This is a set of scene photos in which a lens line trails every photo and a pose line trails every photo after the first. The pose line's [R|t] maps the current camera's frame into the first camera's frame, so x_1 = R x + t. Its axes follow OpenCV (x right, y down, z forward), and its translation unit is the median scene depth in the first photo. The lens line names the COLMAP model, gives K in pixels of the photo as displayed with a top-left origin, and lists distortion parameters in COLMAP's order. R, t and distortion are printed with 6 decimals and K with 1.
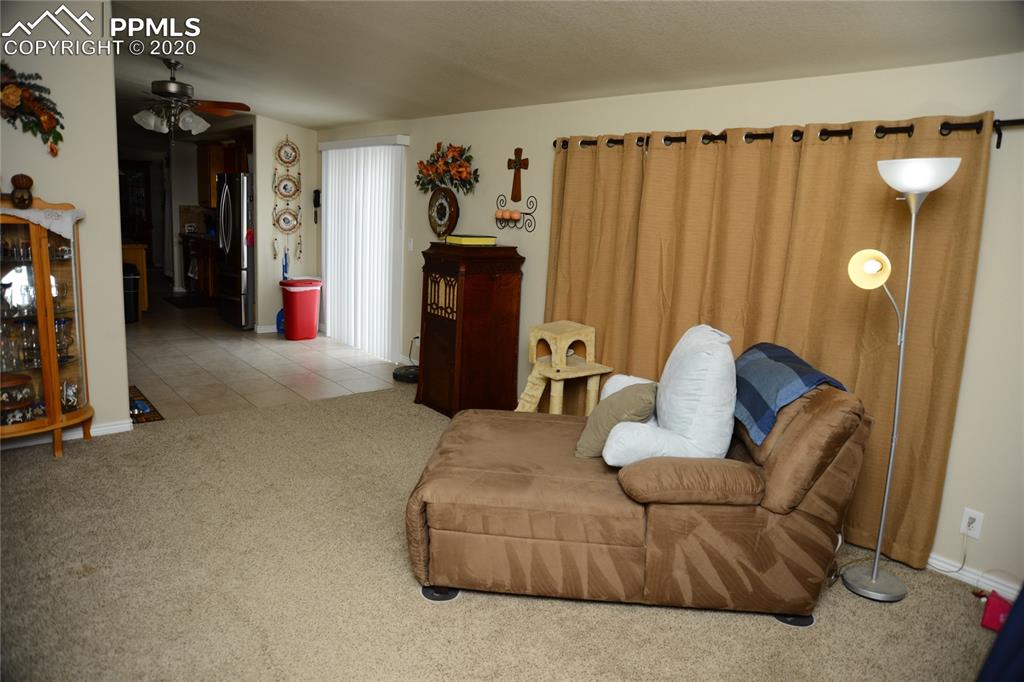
lens RADIAL K [[701.8, 0, 512.0], [0, 701.8, 341.0], [0, 0, 1]] dist [-0.131289, 0.116648]
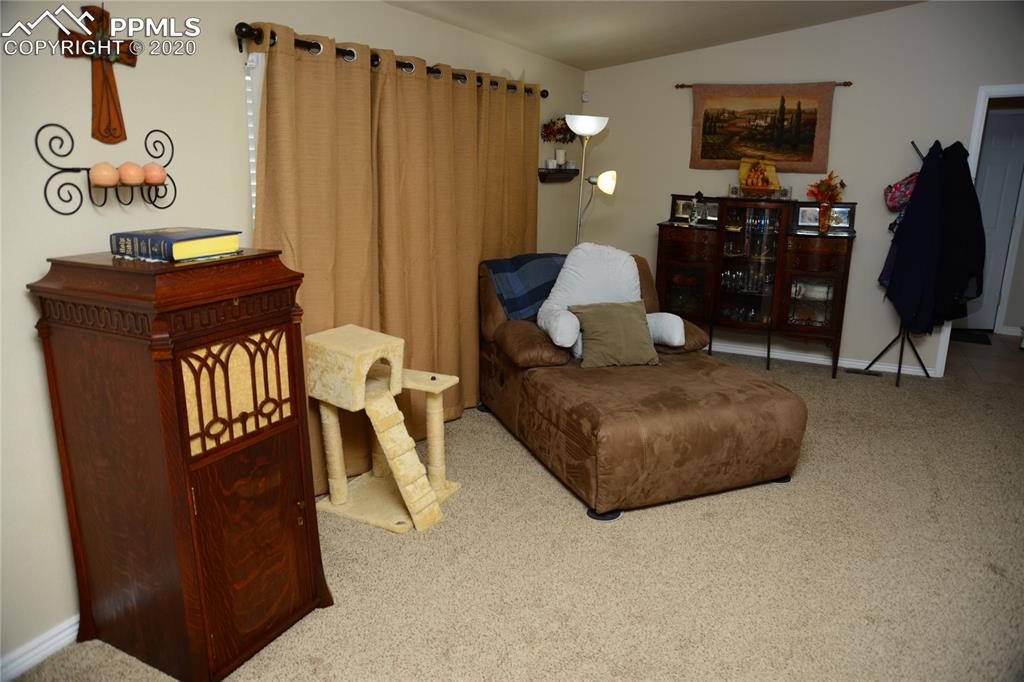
lens RADIAL K [[701.8, 0, 512.0], [0, 701.8, 341.0], [0, 0, 1]] dist [-0.131289, 0.116648]
pose [[-0.410249, -0.277275, 0.868801, -0.492675], [0.146071, 0.920382, 0.362712, -0.206994], [-0.900200, 0.275709, -0.337084, 0.974979]]
